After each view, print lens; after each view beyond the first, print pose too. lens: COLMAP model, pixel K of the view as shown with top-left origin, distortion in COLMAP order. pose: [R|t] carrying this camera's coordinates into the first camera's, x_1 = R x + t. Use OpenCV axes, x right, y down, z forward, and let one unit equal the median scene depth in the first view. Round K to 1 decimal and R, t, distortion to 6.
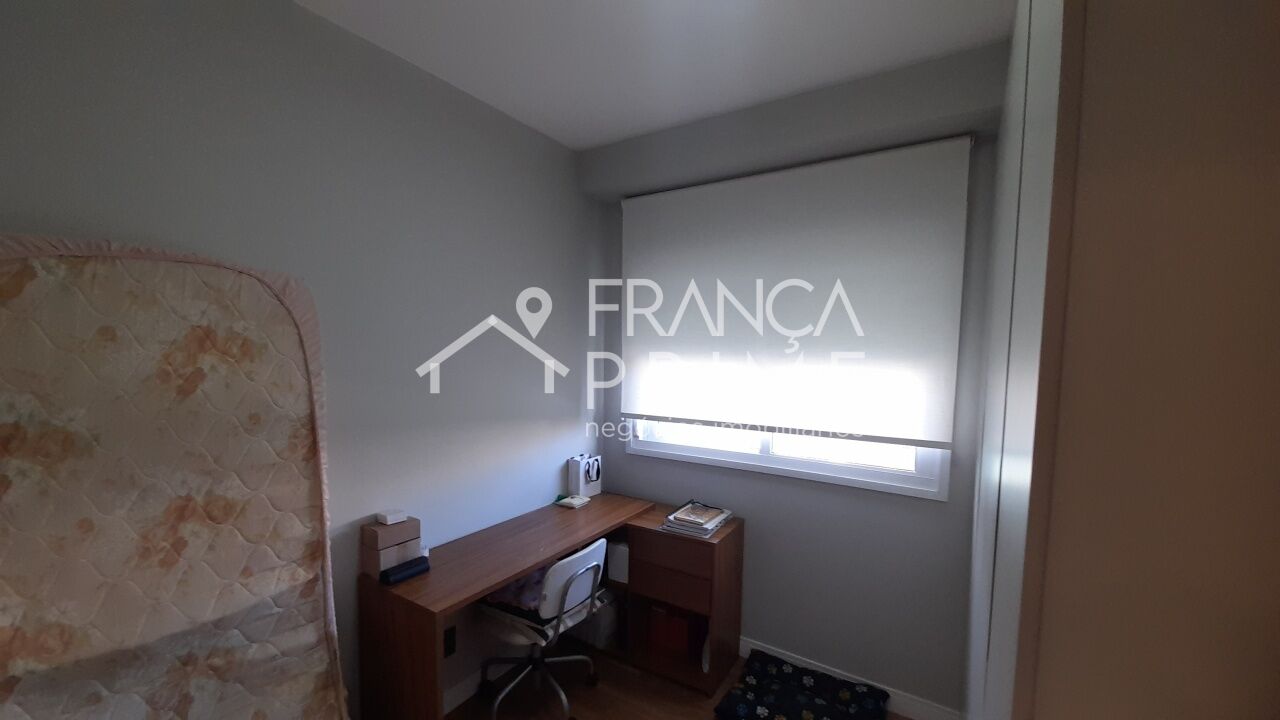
lens RADIAL K [[496.5, 0, 640.0], [0, 496.5, 386.6], [0, 0, 1]] dist [0.000608, -0.007419]
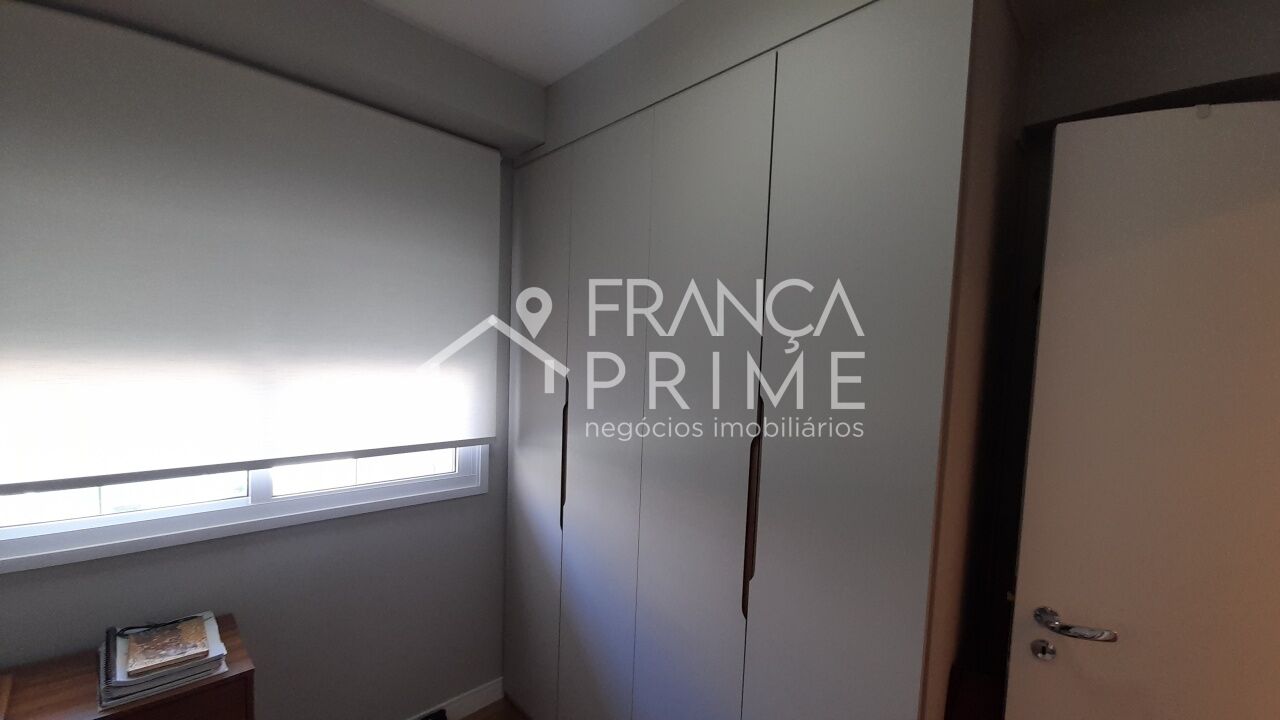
lens RADIAL K [[496.5, 0, 640.0], [0, 496.5, 386.6], [0, 0, 1]] dist [0.000608, -0.007419]
pose [[0.227166, -0.051877, 0.972473, -0.292239], [0.046703, 0.998012, 0.042330, -0.021662], [-0.972735, 0.035802, 0.229138, 0.401097]]
